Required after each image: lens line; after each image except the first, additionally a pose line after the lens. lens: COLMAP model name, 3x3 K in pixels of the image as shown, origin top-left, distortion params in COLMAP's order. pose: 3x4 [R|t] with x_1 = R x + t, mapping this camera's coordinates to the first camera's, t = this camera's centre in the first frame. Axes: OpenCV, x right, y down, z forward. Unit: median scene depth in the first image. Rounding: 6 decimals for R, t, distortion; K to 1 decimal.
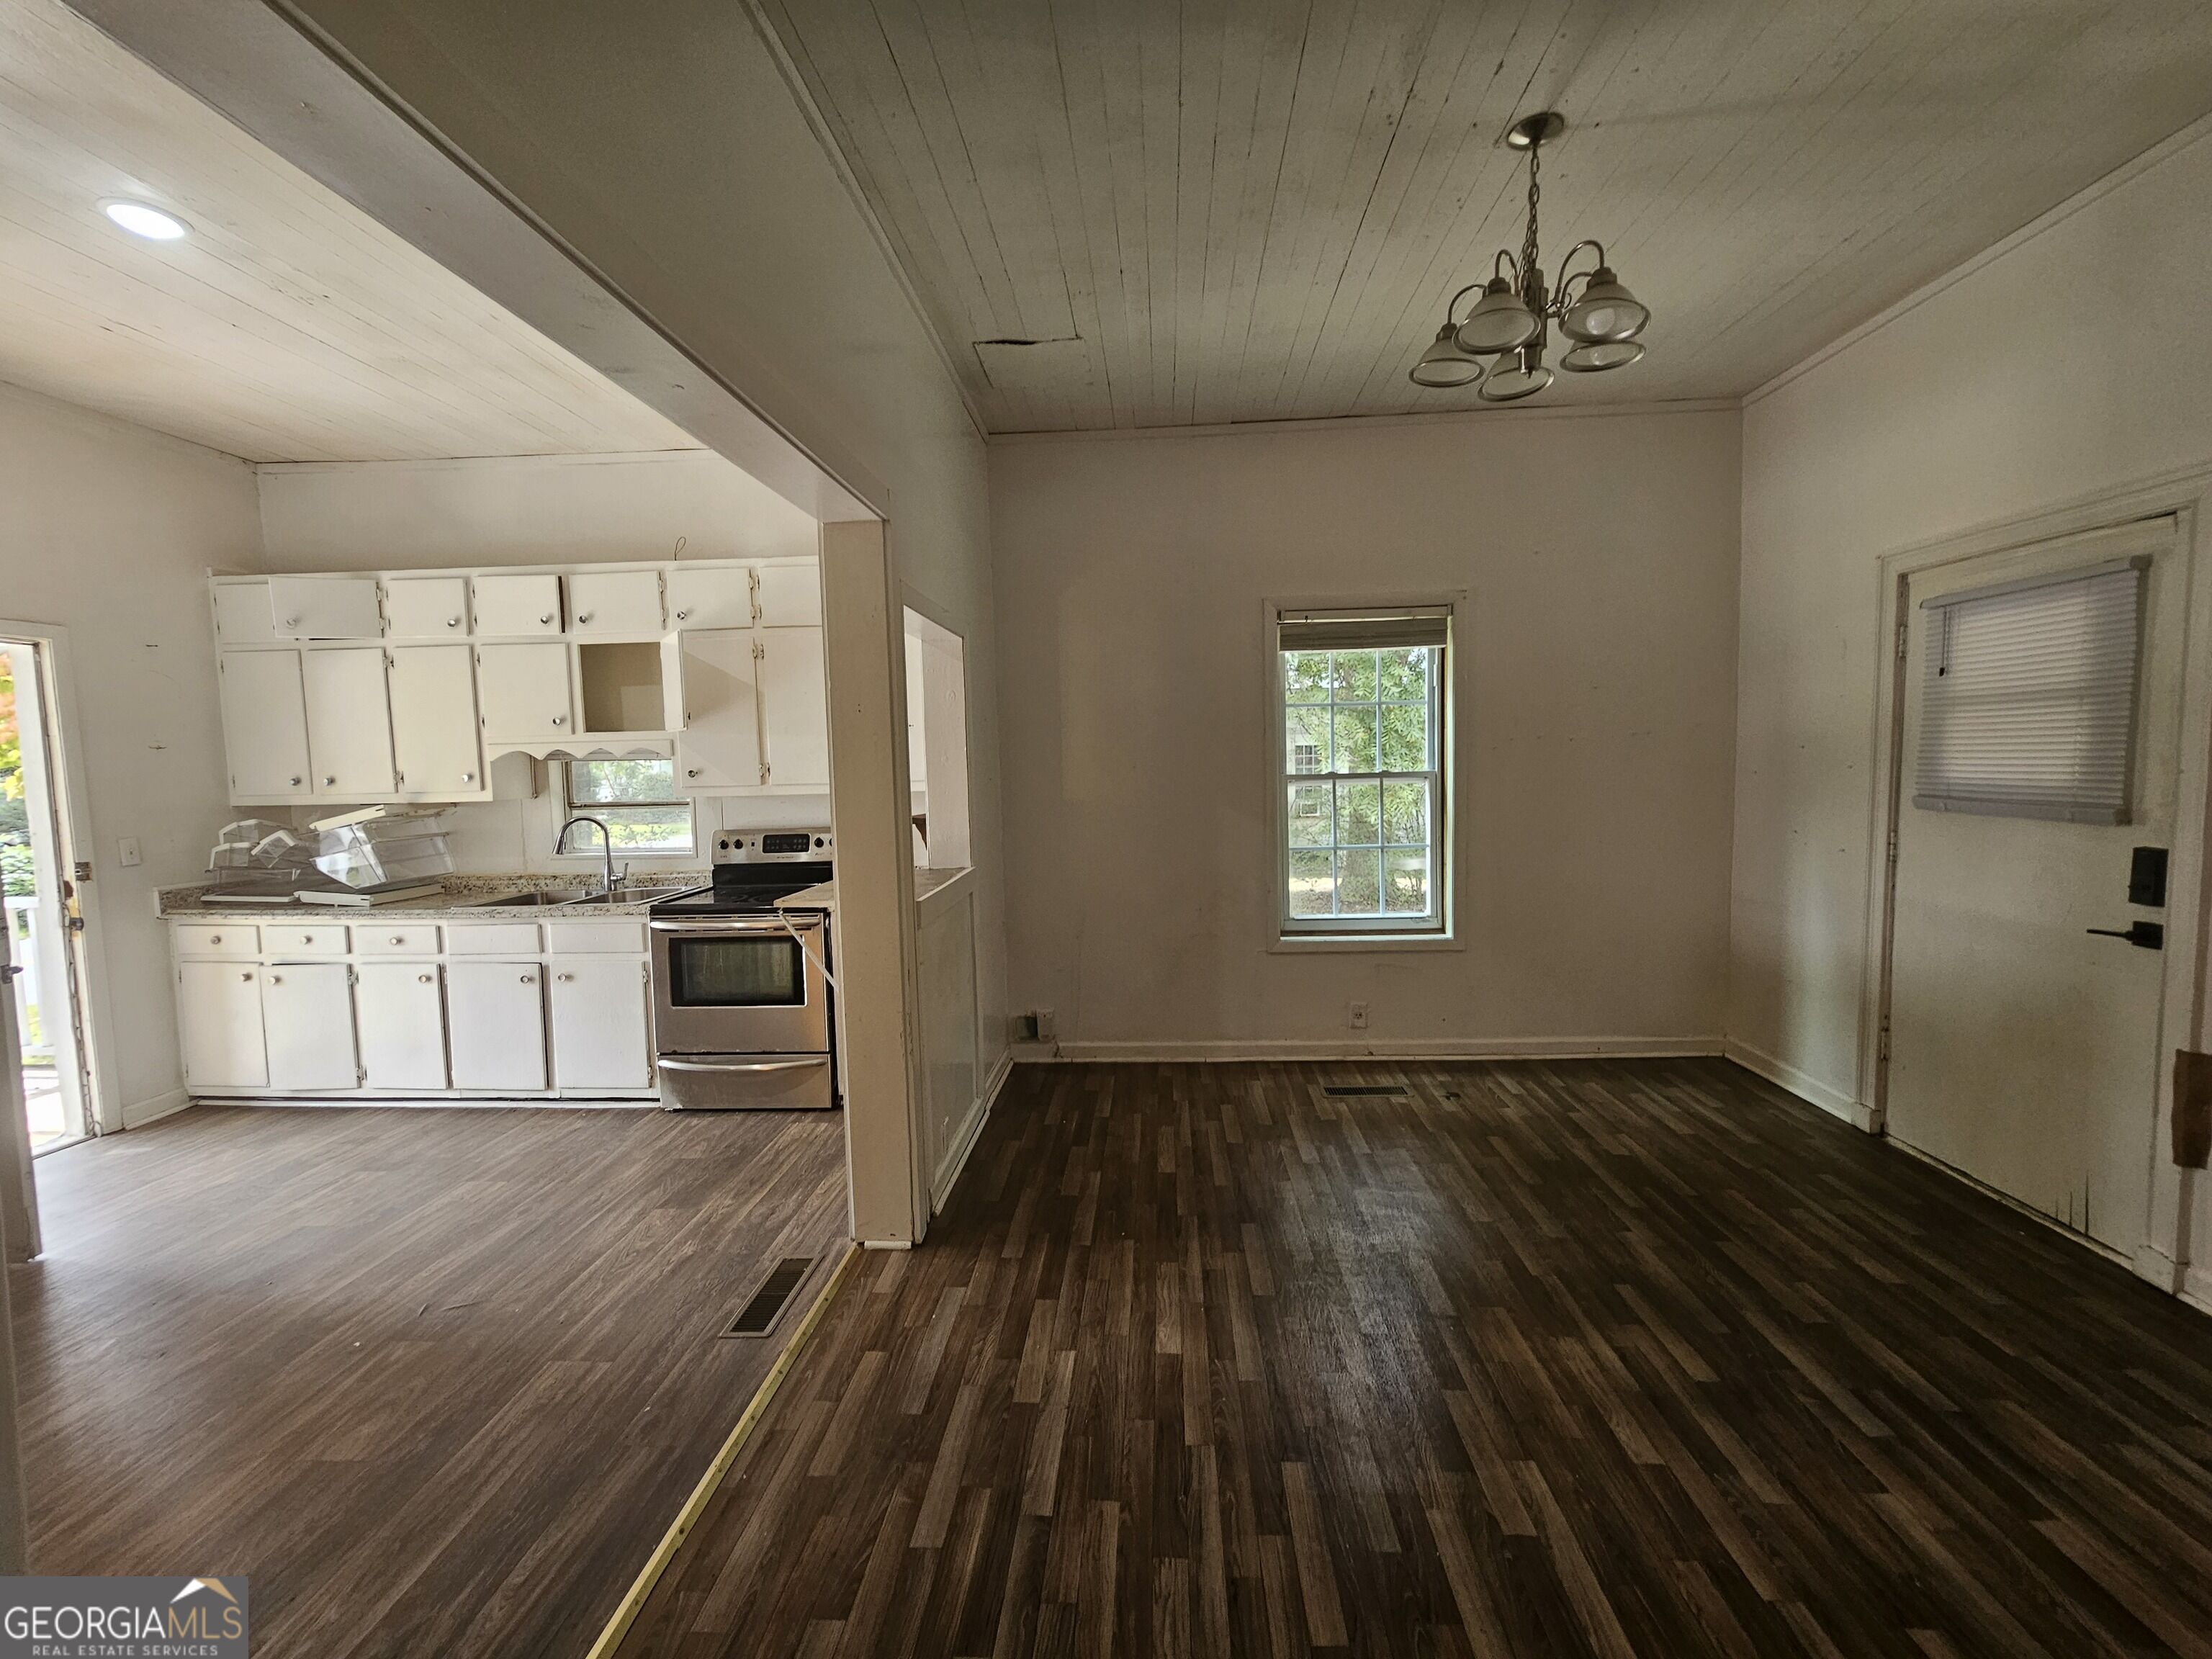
lens RADIAL K [[900.6, 0, 1115.1], [0, 900.6, 824.6], [0, 0, 1]] dist [-0.003299, 0.002161]
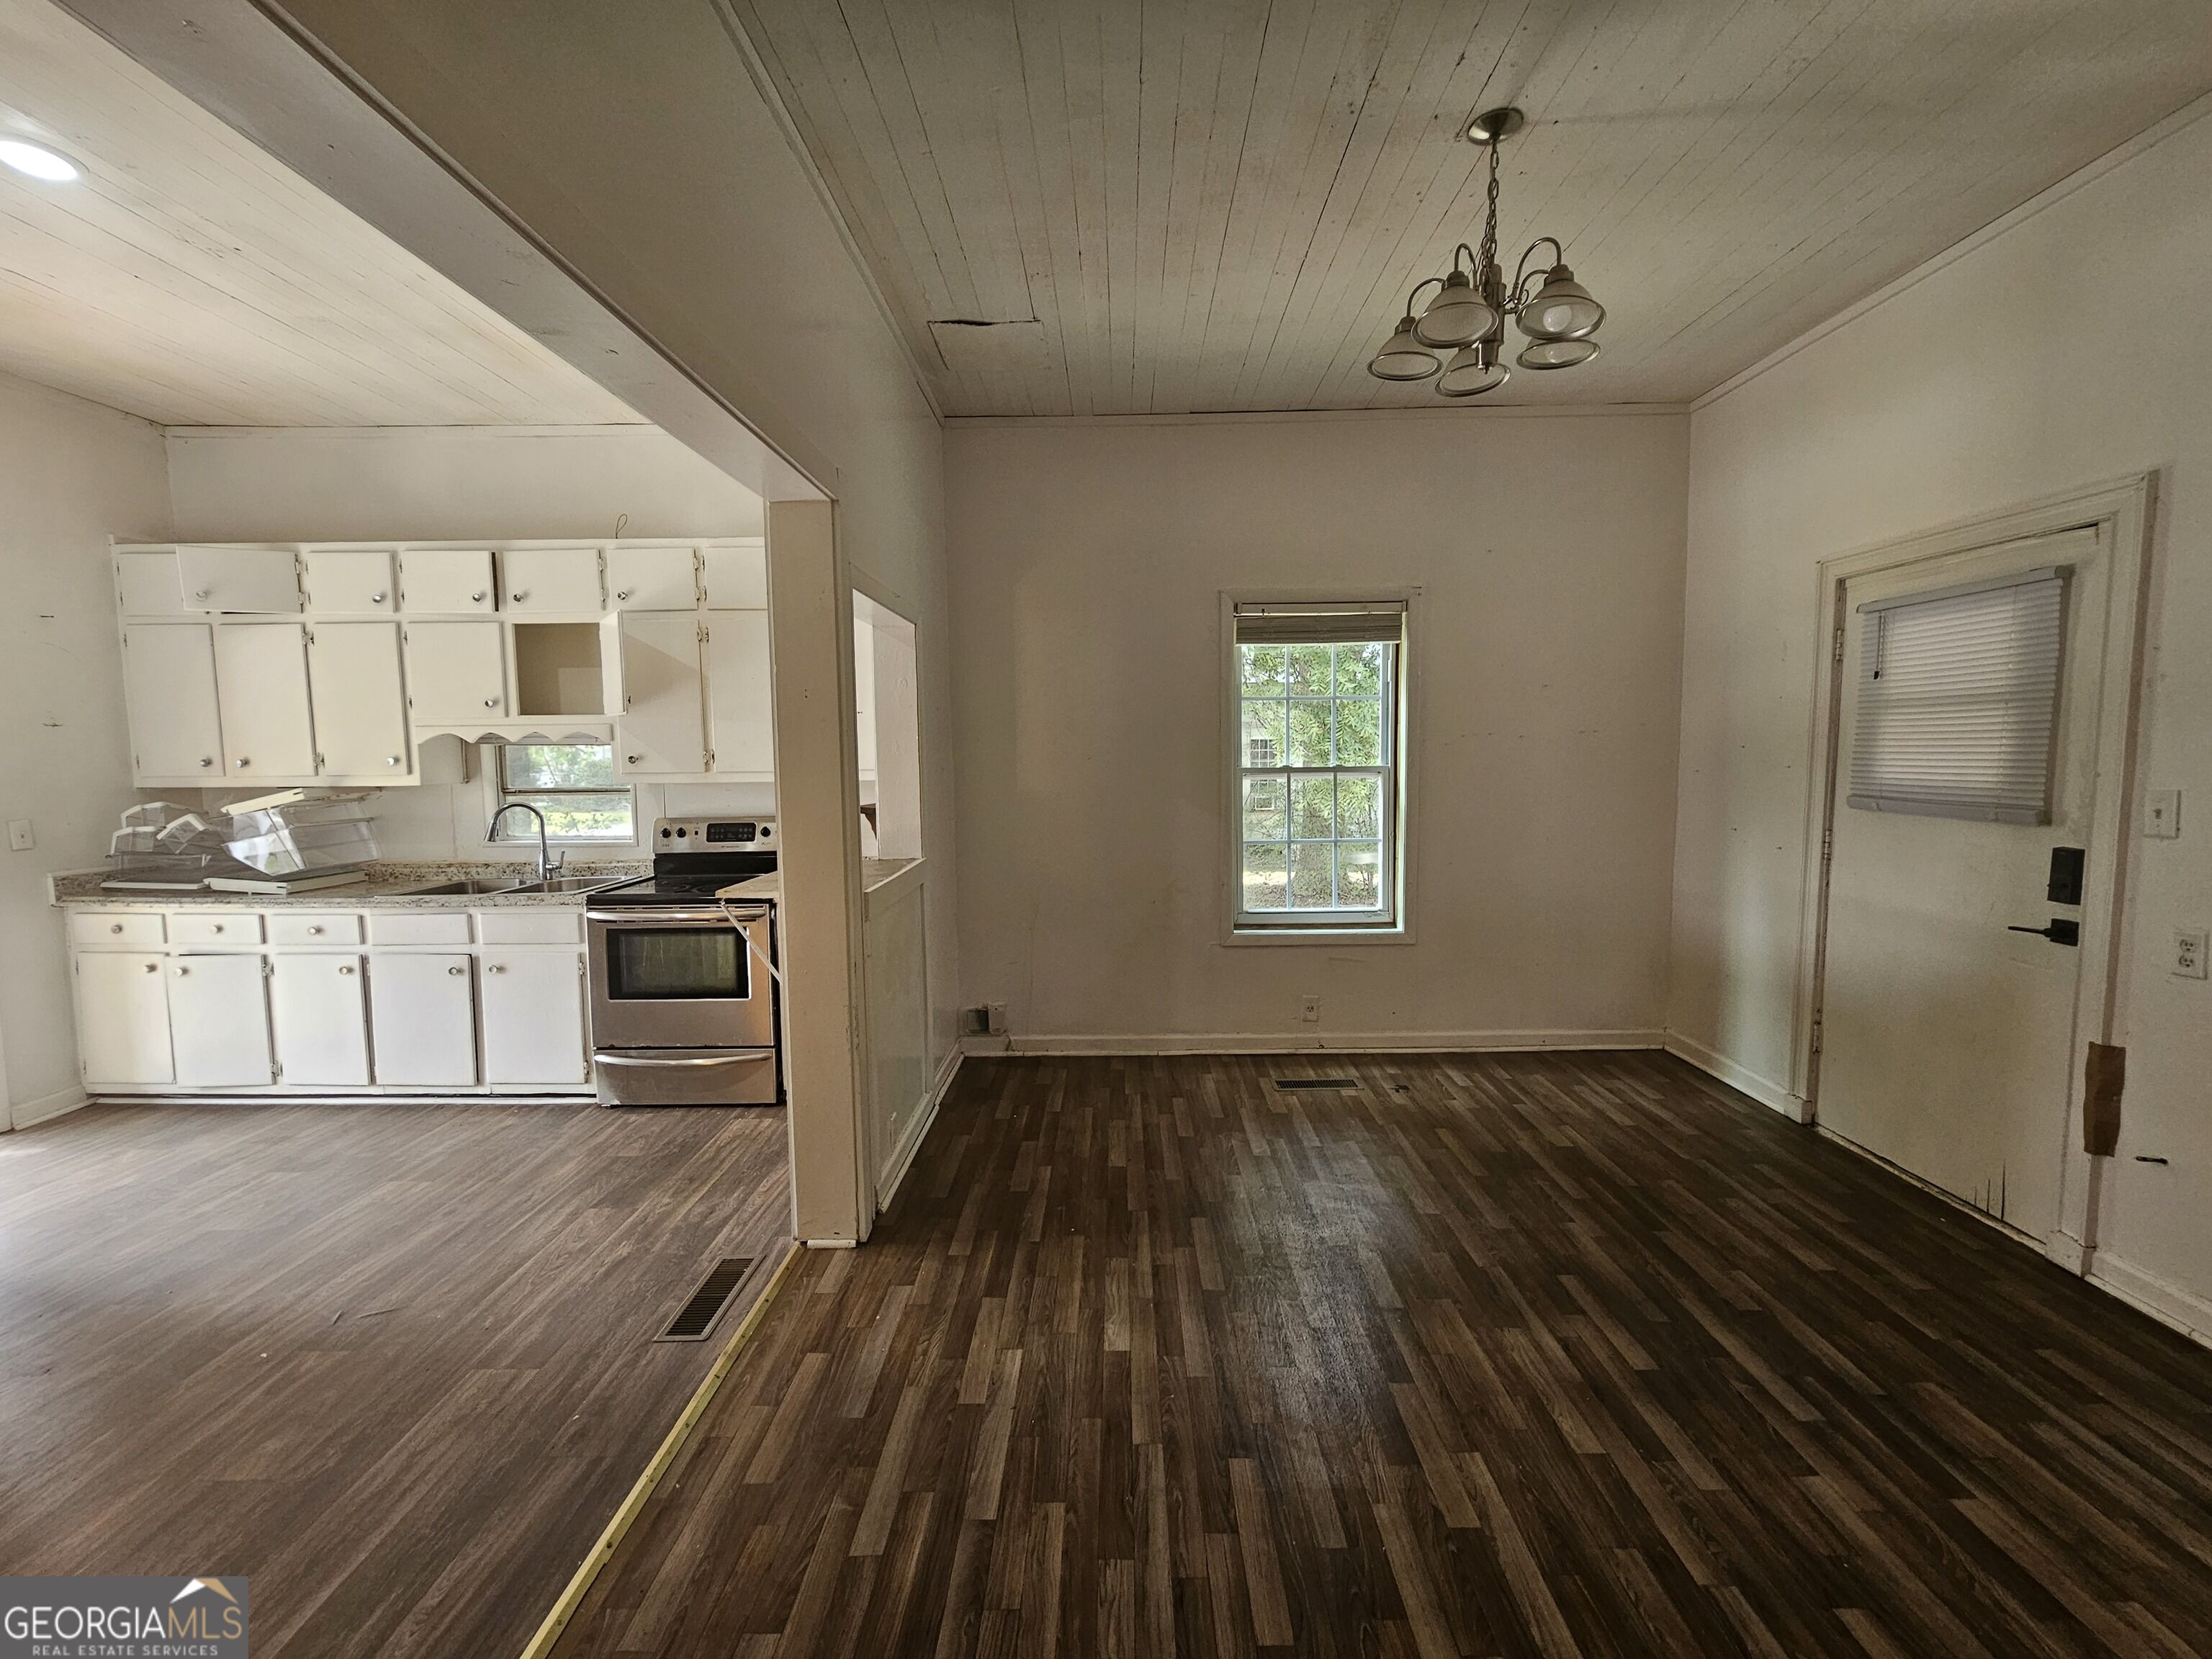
lens RADIAL K [[900.6, 0, 1109.3], [0, 900.6, 822.5], [0, 0, 1]] dist [-0.003299, 0.002161]
pose [[0.999047, 0.009210, 0.042664, 0.002755], [-0.009475, 0.999937, 0.006002, 0.000555], [-0.042606, -0.006401, 0.999071, 0.012411]]
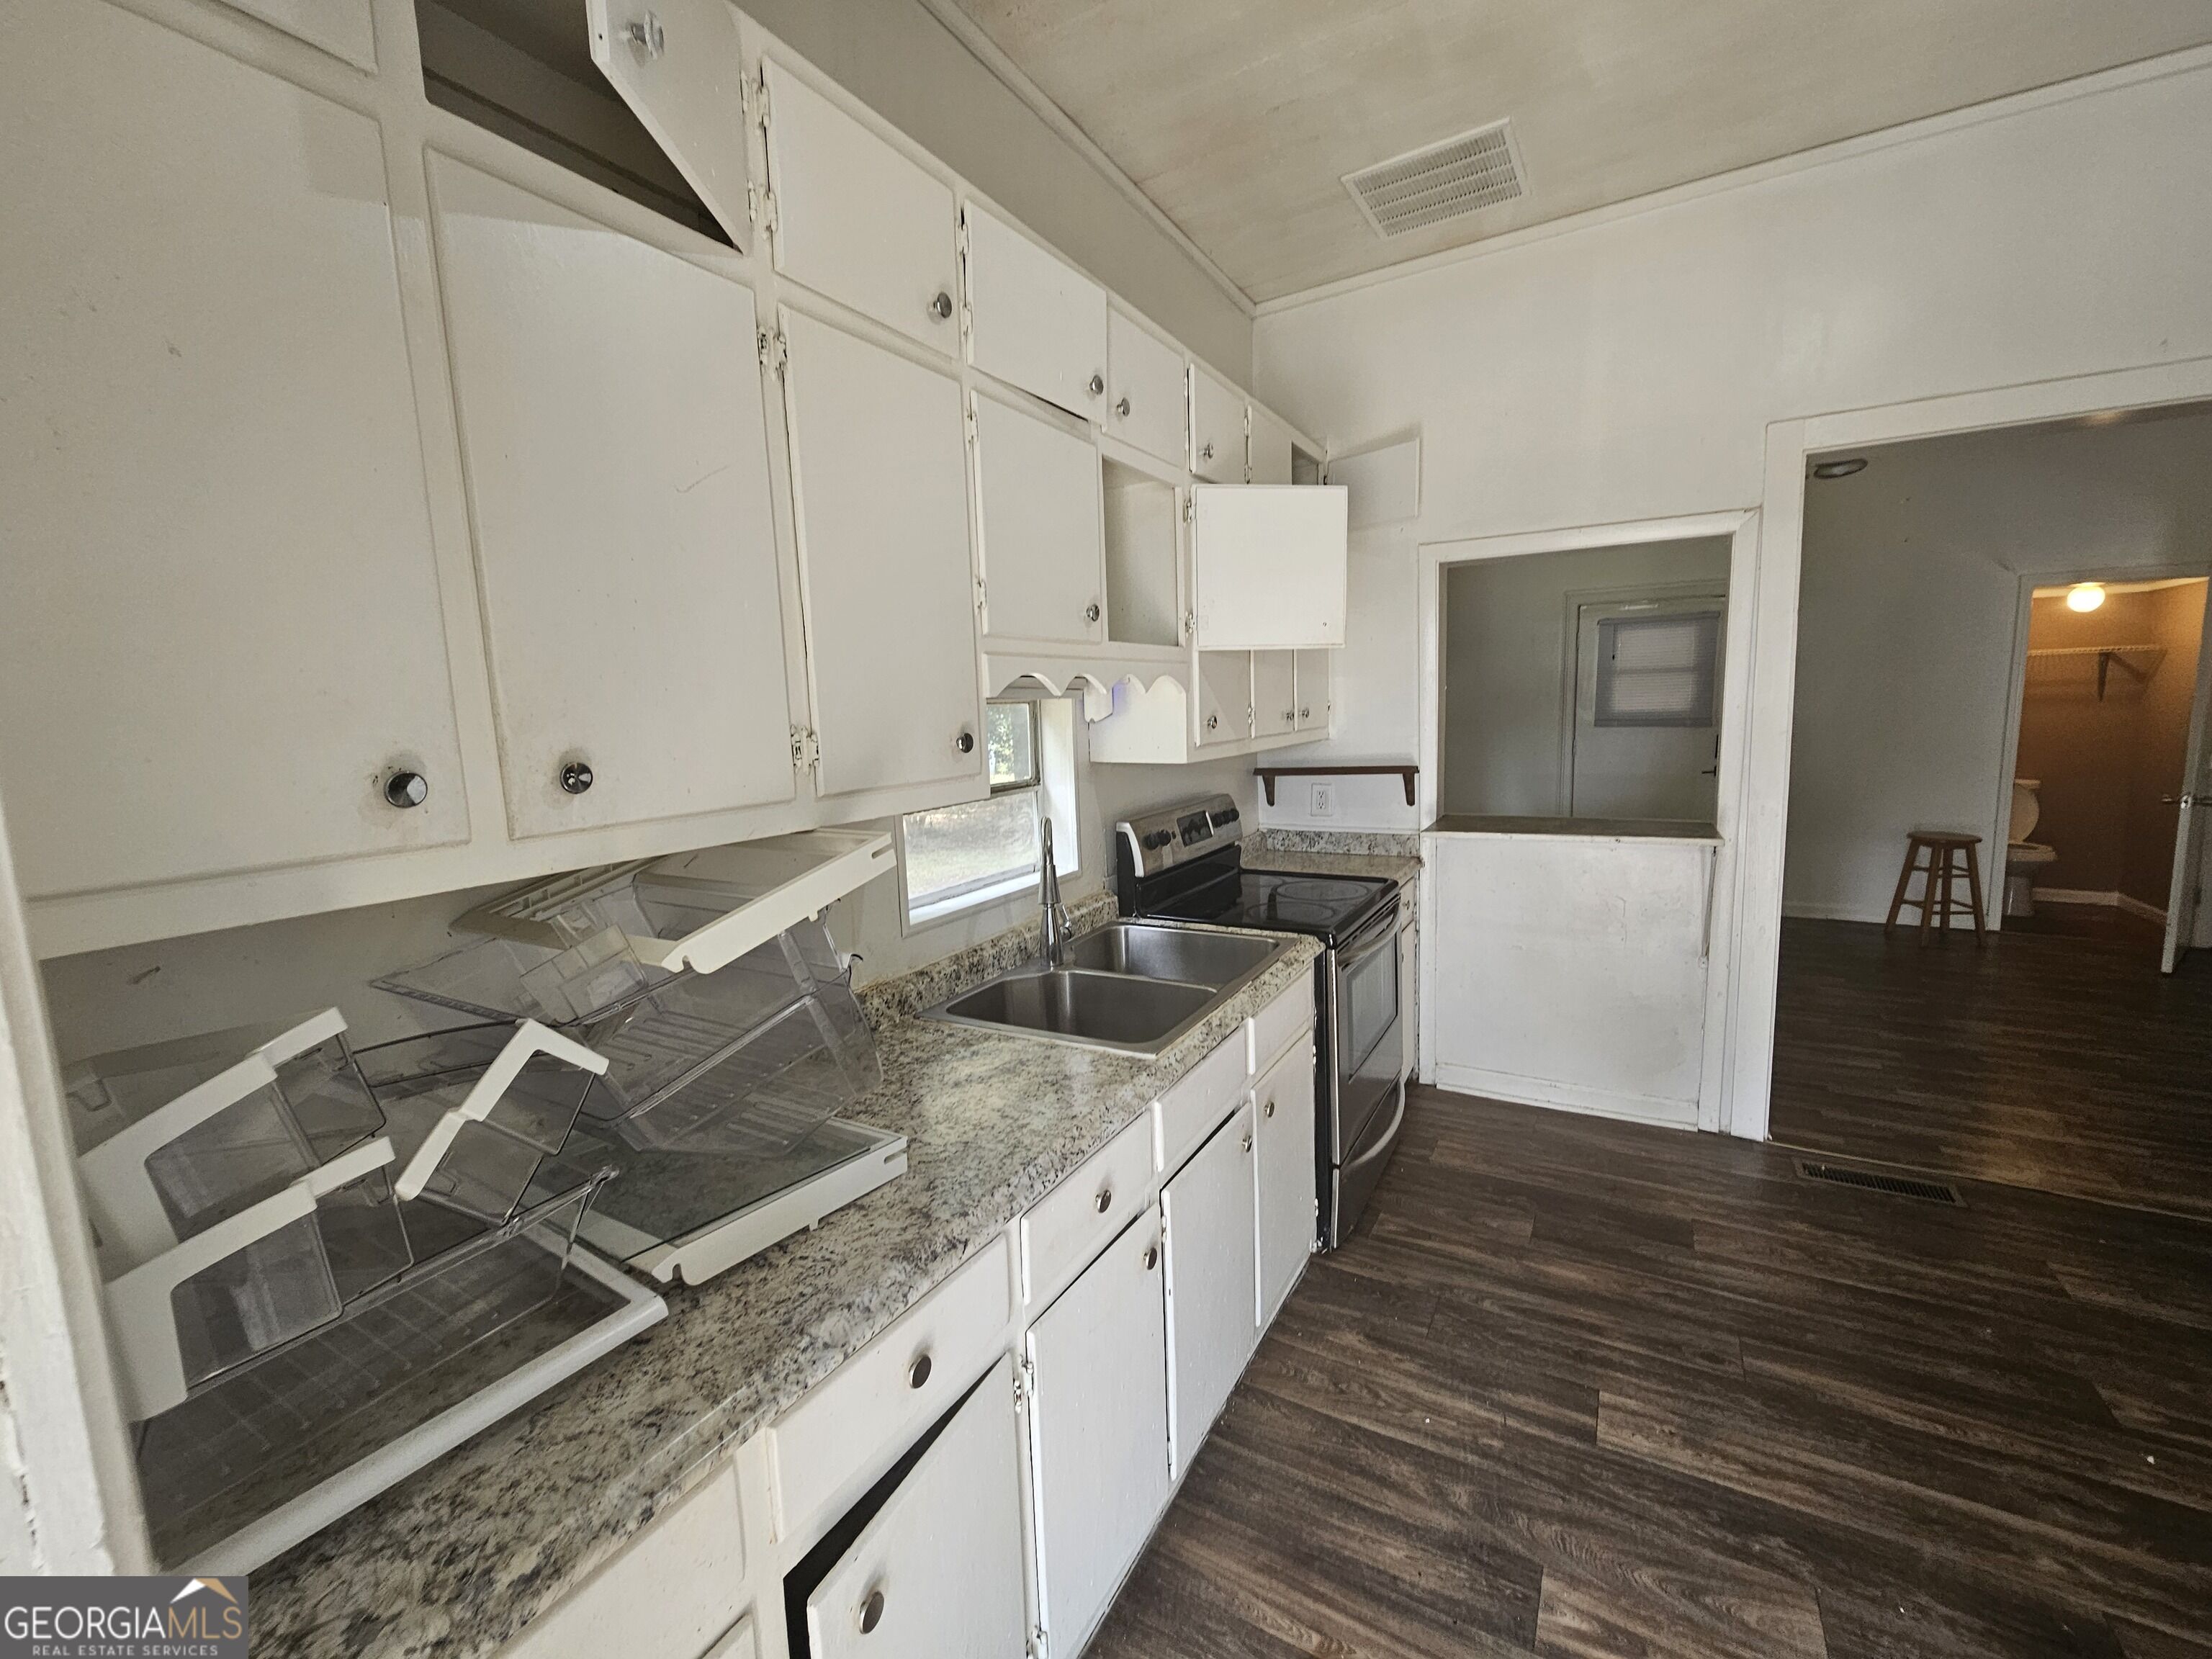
lens RADIAL K [[900.6, 0, 1113.3], [0, 900.6, 818.3], [0, 0, 1]] dist [-0.003299, 0.002161]
pose [[0.457398, -0.104525, 0.883098, -1.541958], [0.091615, 0.993323, 0.070119, -0.059748], [-0.884530, 0.048832, 0.463920, 1.168319]]
